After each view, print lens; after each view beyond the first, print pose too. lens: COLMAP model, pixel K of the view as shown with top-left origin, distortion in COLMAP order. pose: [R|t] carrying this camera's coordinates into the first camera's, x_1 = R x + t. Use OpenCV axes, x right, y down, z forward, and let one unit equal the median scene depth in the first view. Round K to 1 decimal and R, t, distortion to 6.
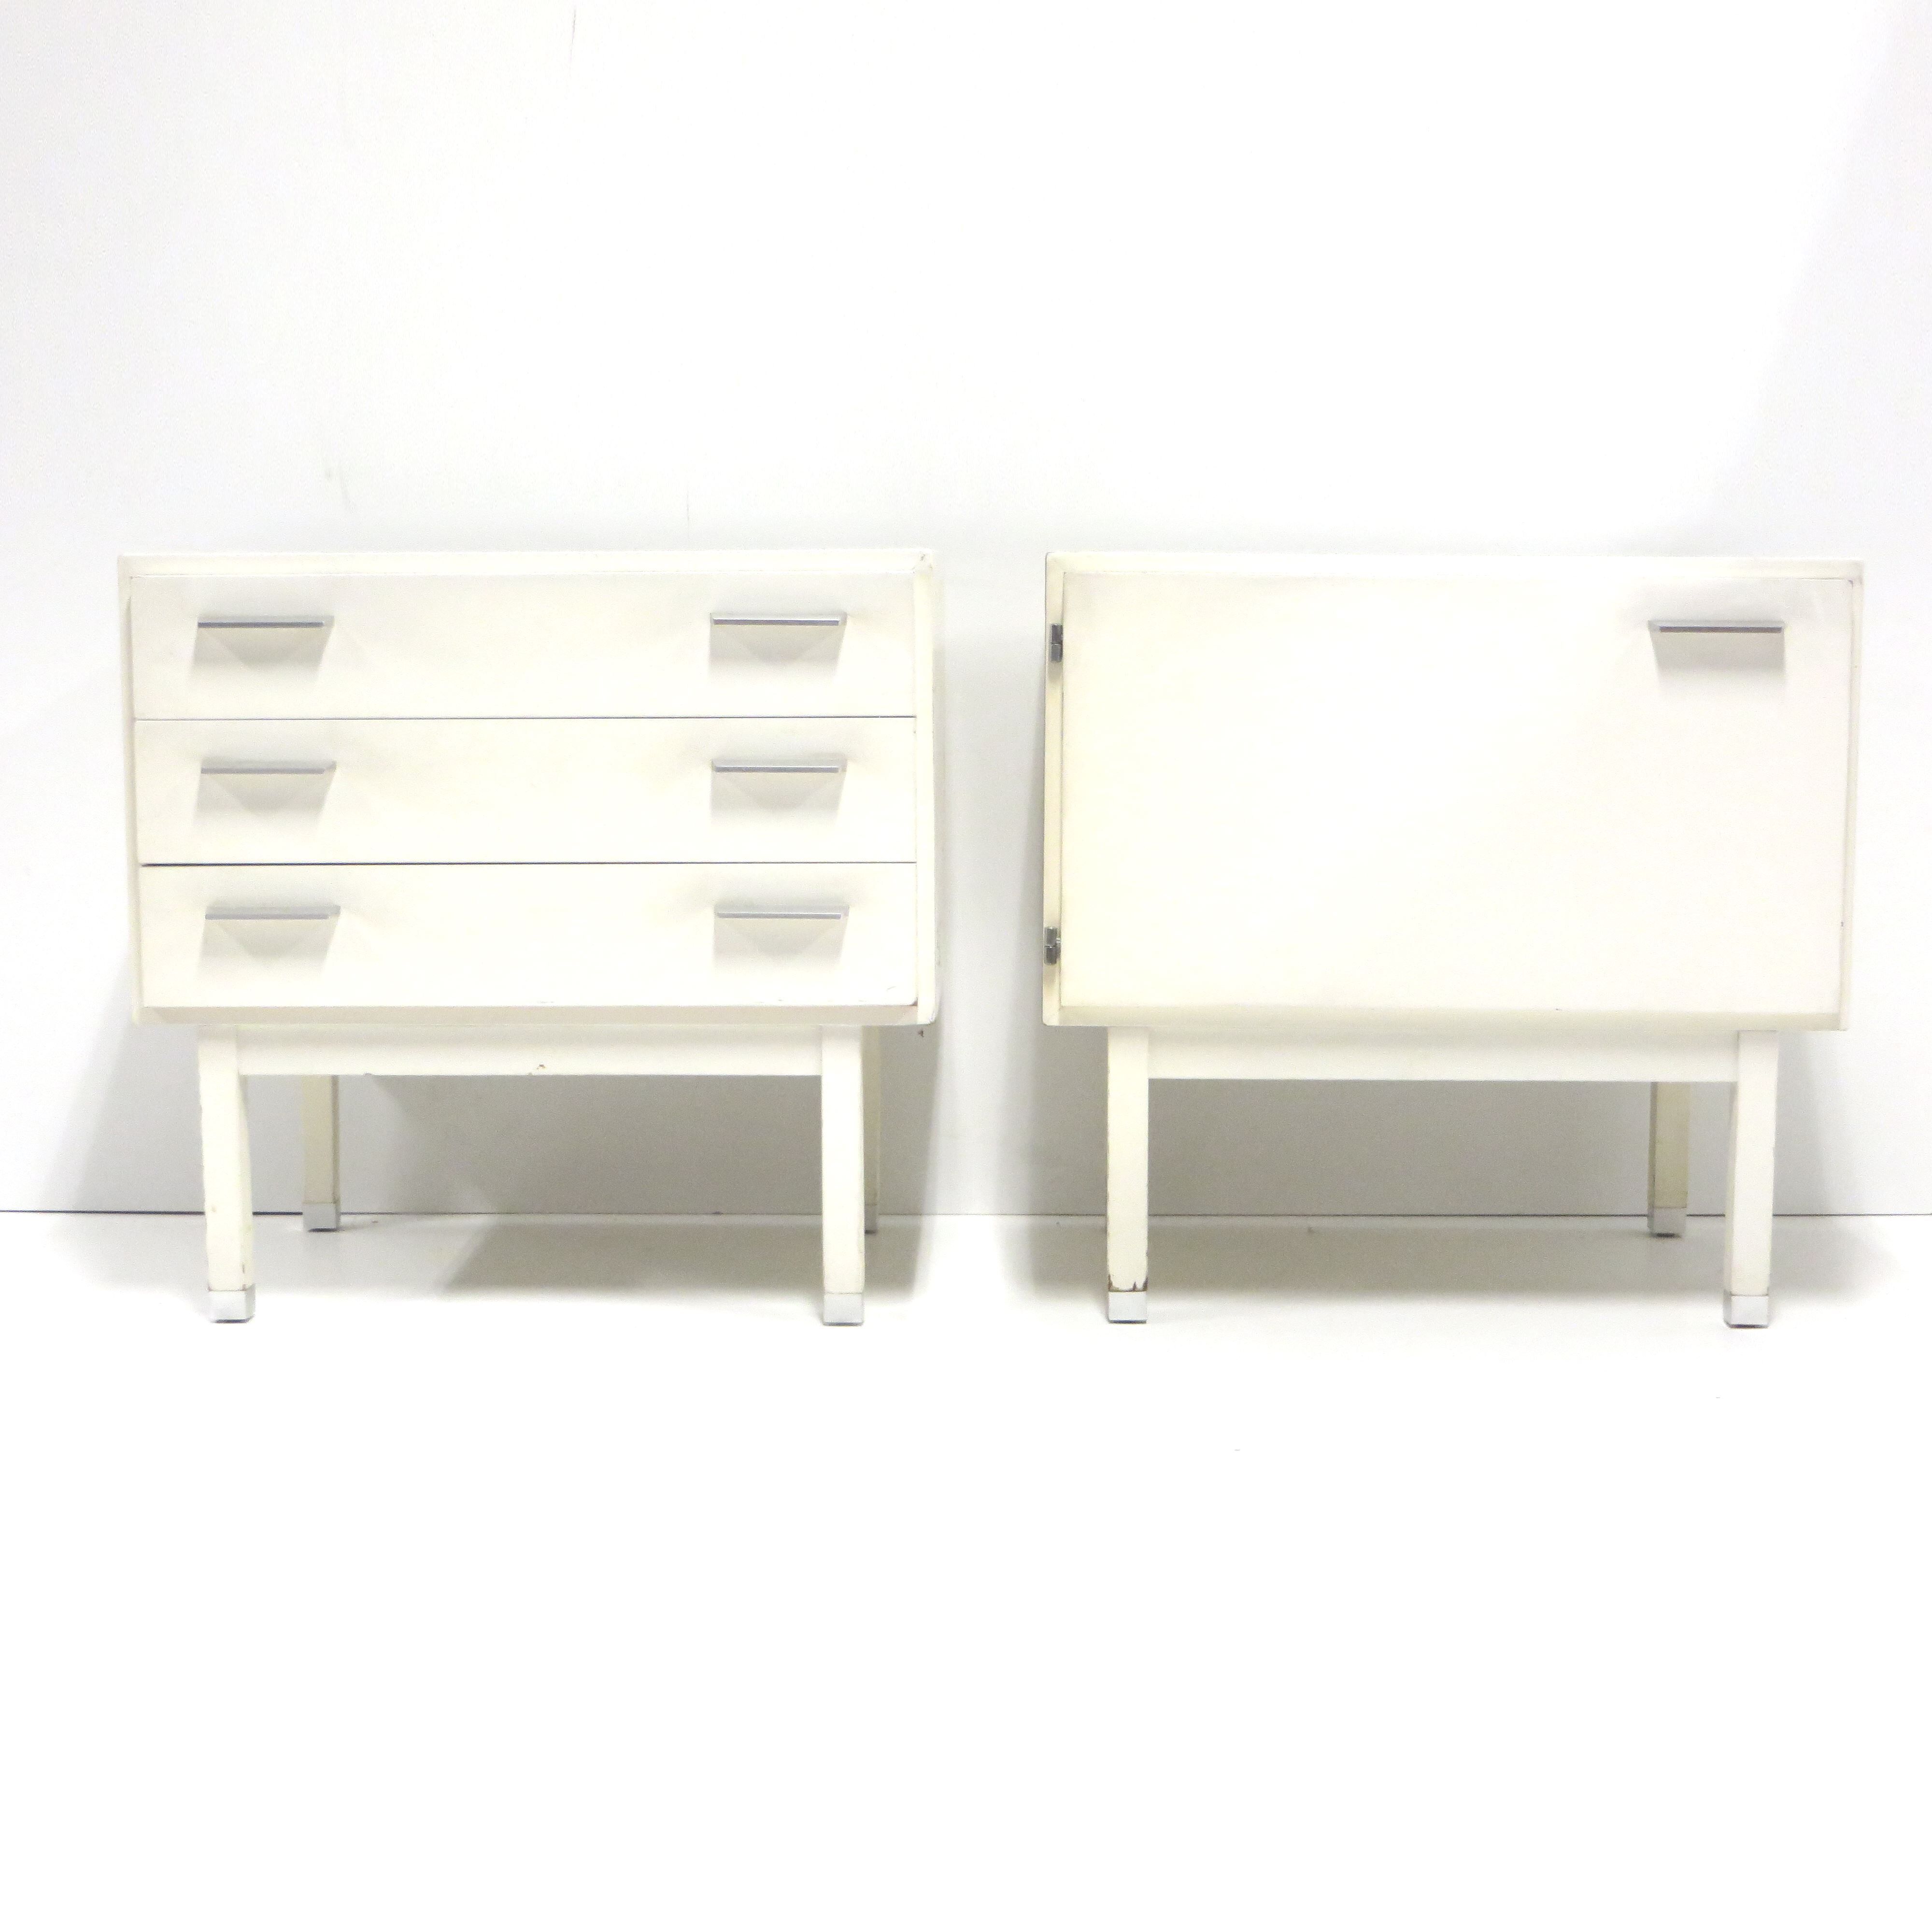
lens RADIAL K [[2950.7, 0, 980.7], [0, 2950.7, 1088.1], [0, 0, 1]] dist [-0.017444, -0.035870]
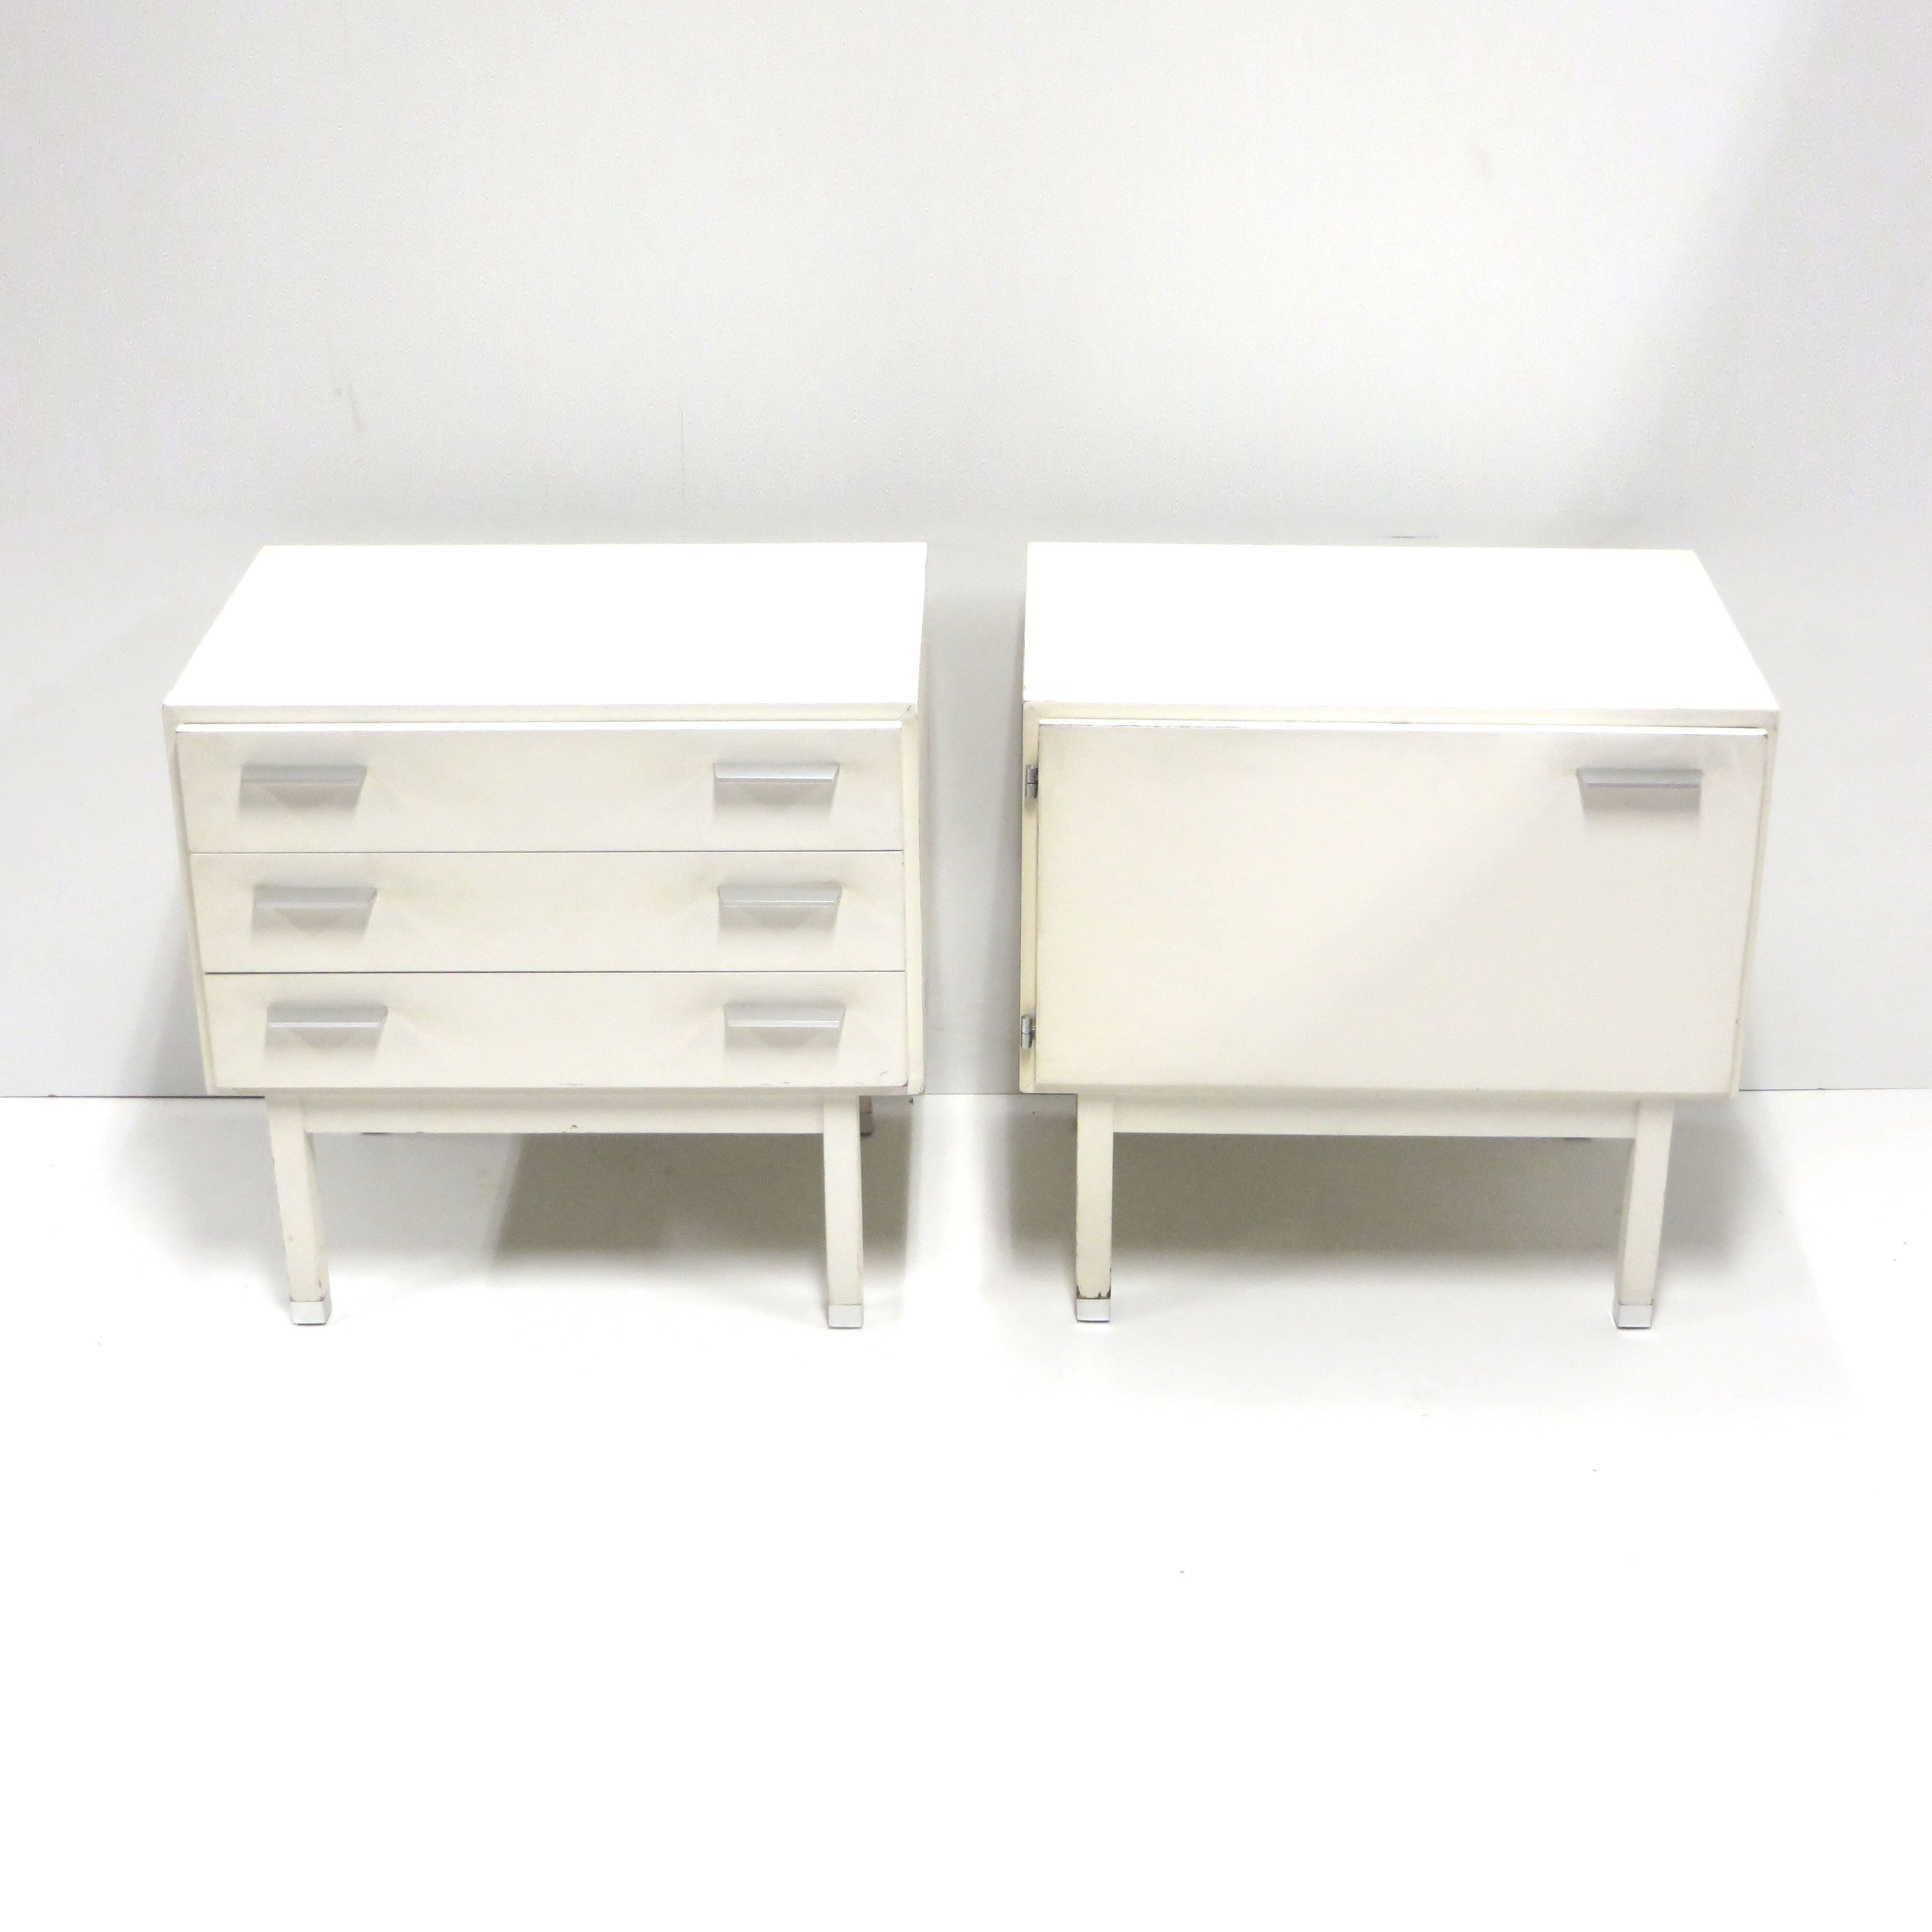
lens RADIAL K [[2899.1, 0, 966.0], [0, 2899.1, 966.0], [0, 0, 1]] dist [-0.014786, -0.009814]
pose [[0.999986, -0.005041, 0.001369, -0.000576], [0.004441, 0.958507, 0.285033, -0.385968], [-0.002749, -0.285023, 0.958517, -0.043375]]
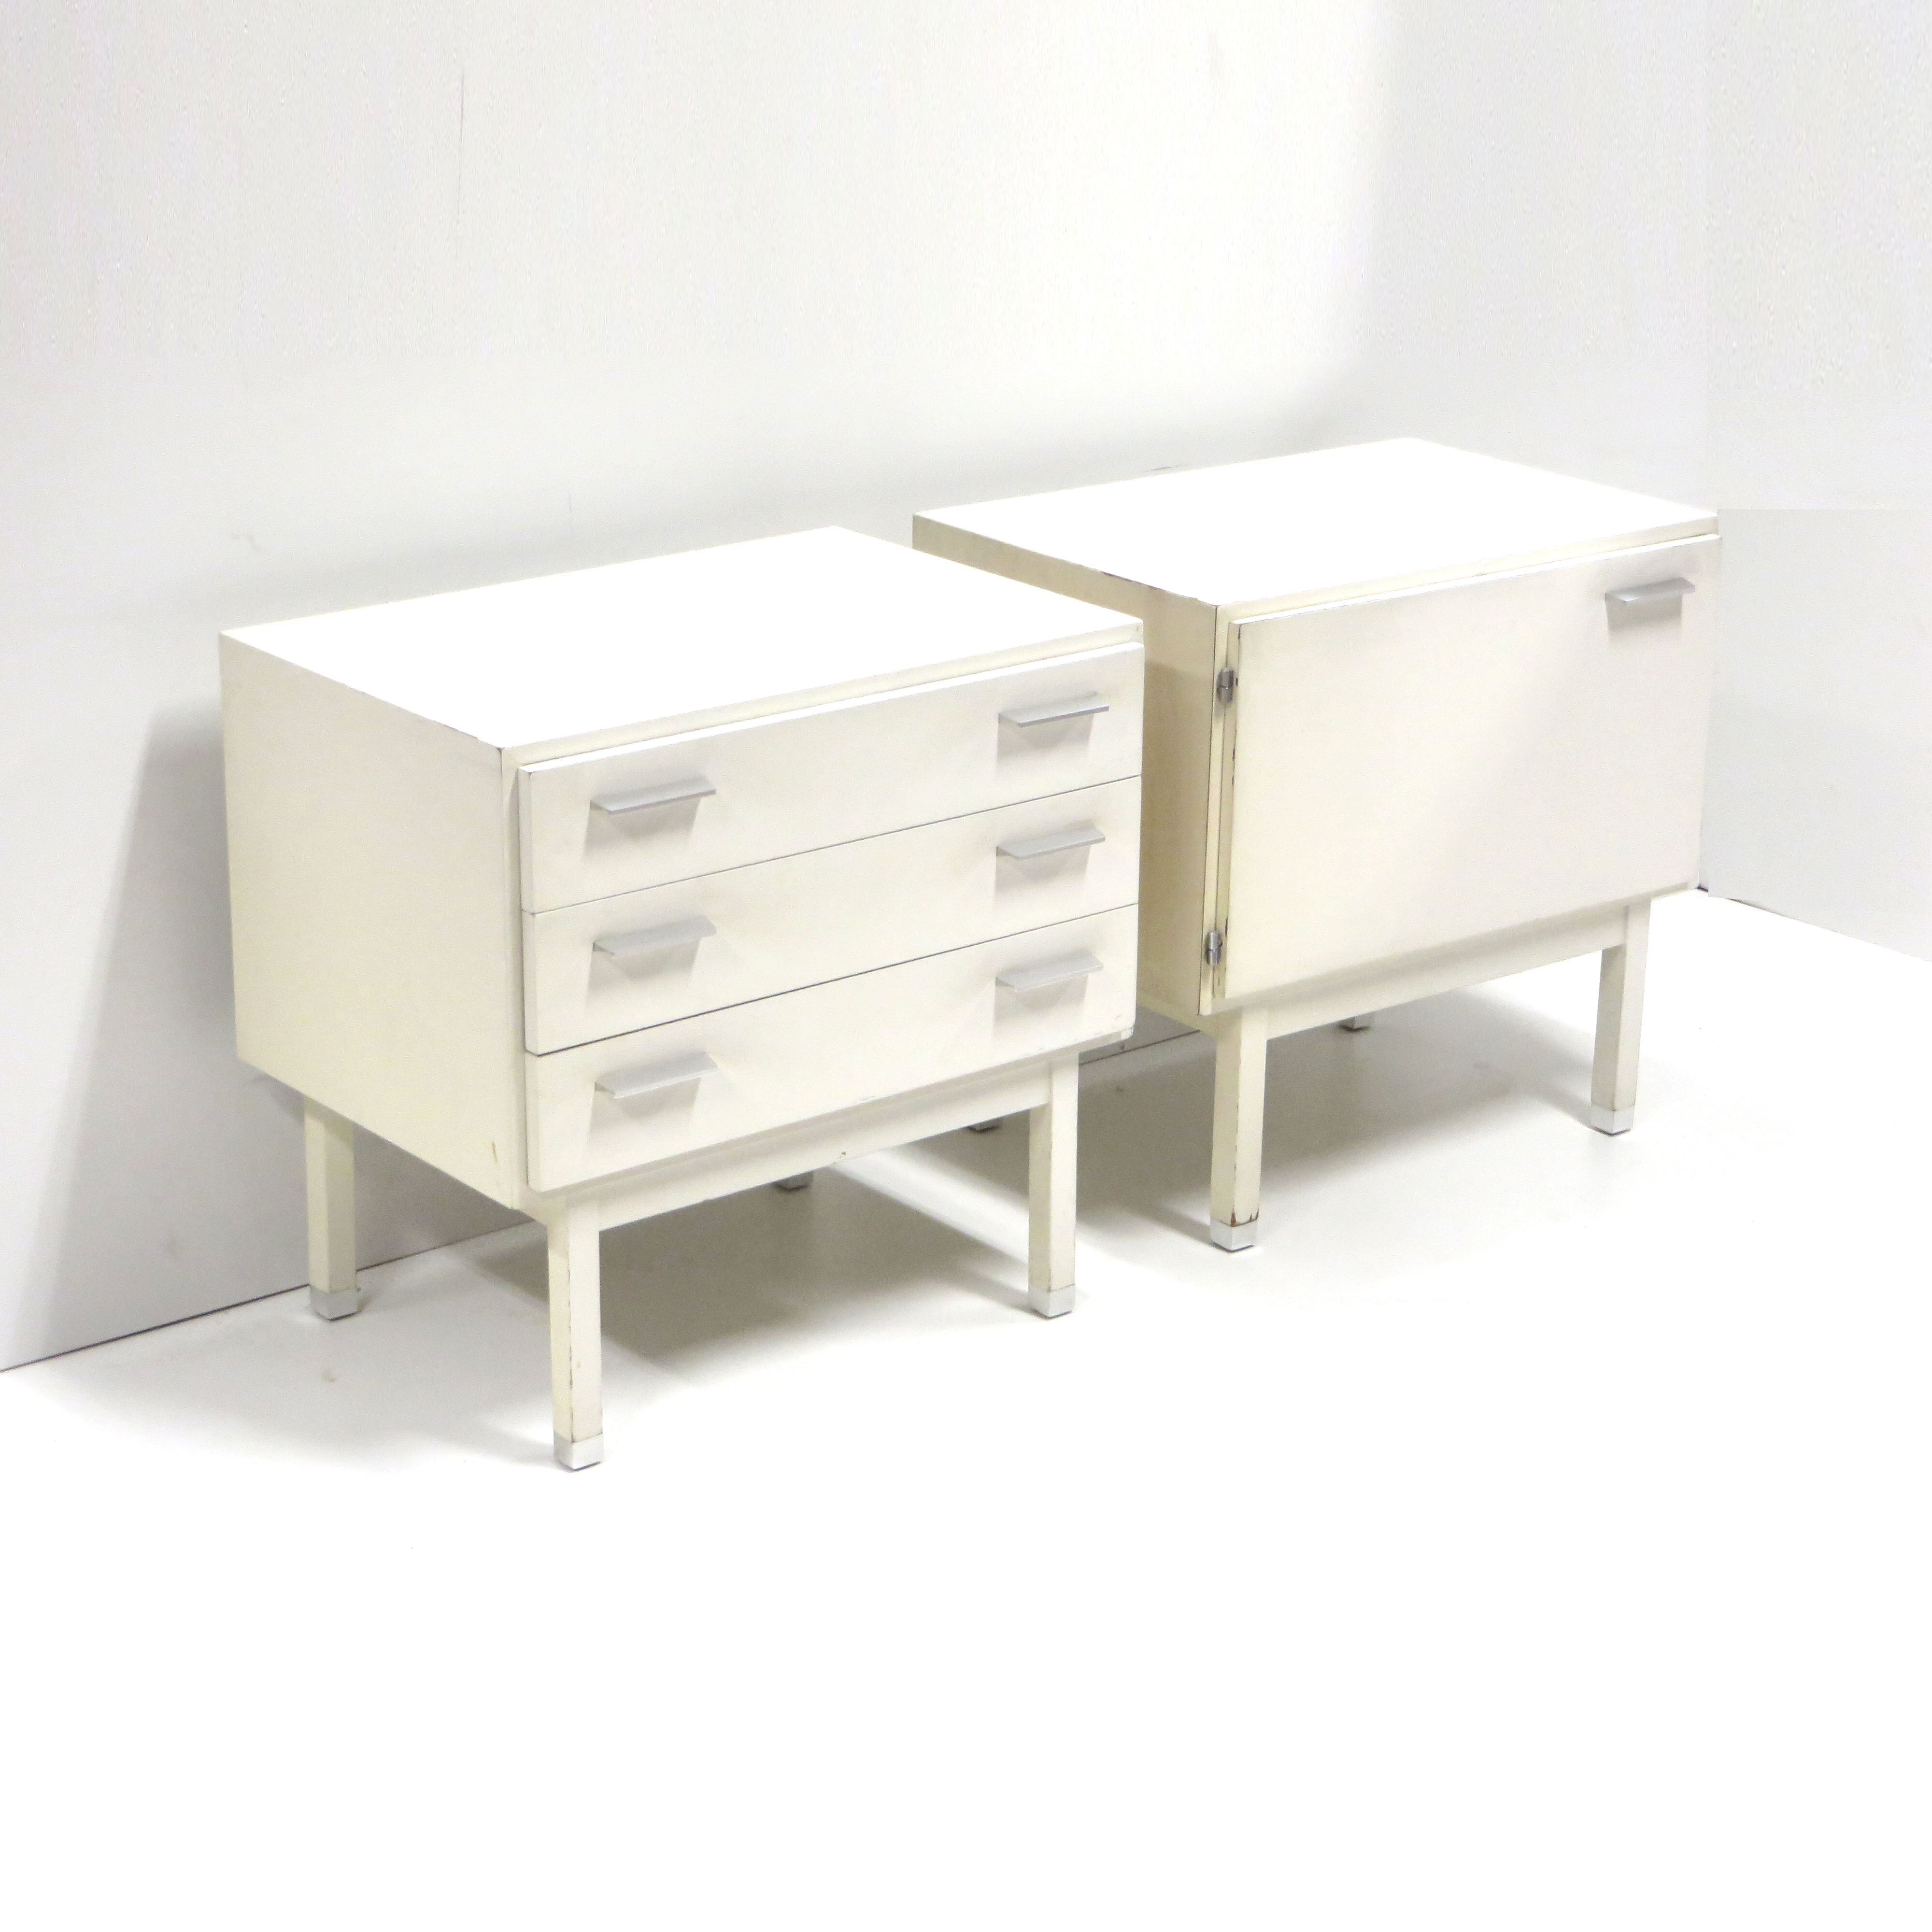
lens RADIAL K [[4114.6, 0, 966.0], [0, 4114.6, 966.0], [0, 0, 1]] dist [-0.009354, -0.114888]
pose [[0.760529, -0.199368, 0.617938, -0.997791], [0.071125, 0.971547, 0.225917, -0.395873], [-0.645396, -0.127865, 0.753070, -0.096160]]
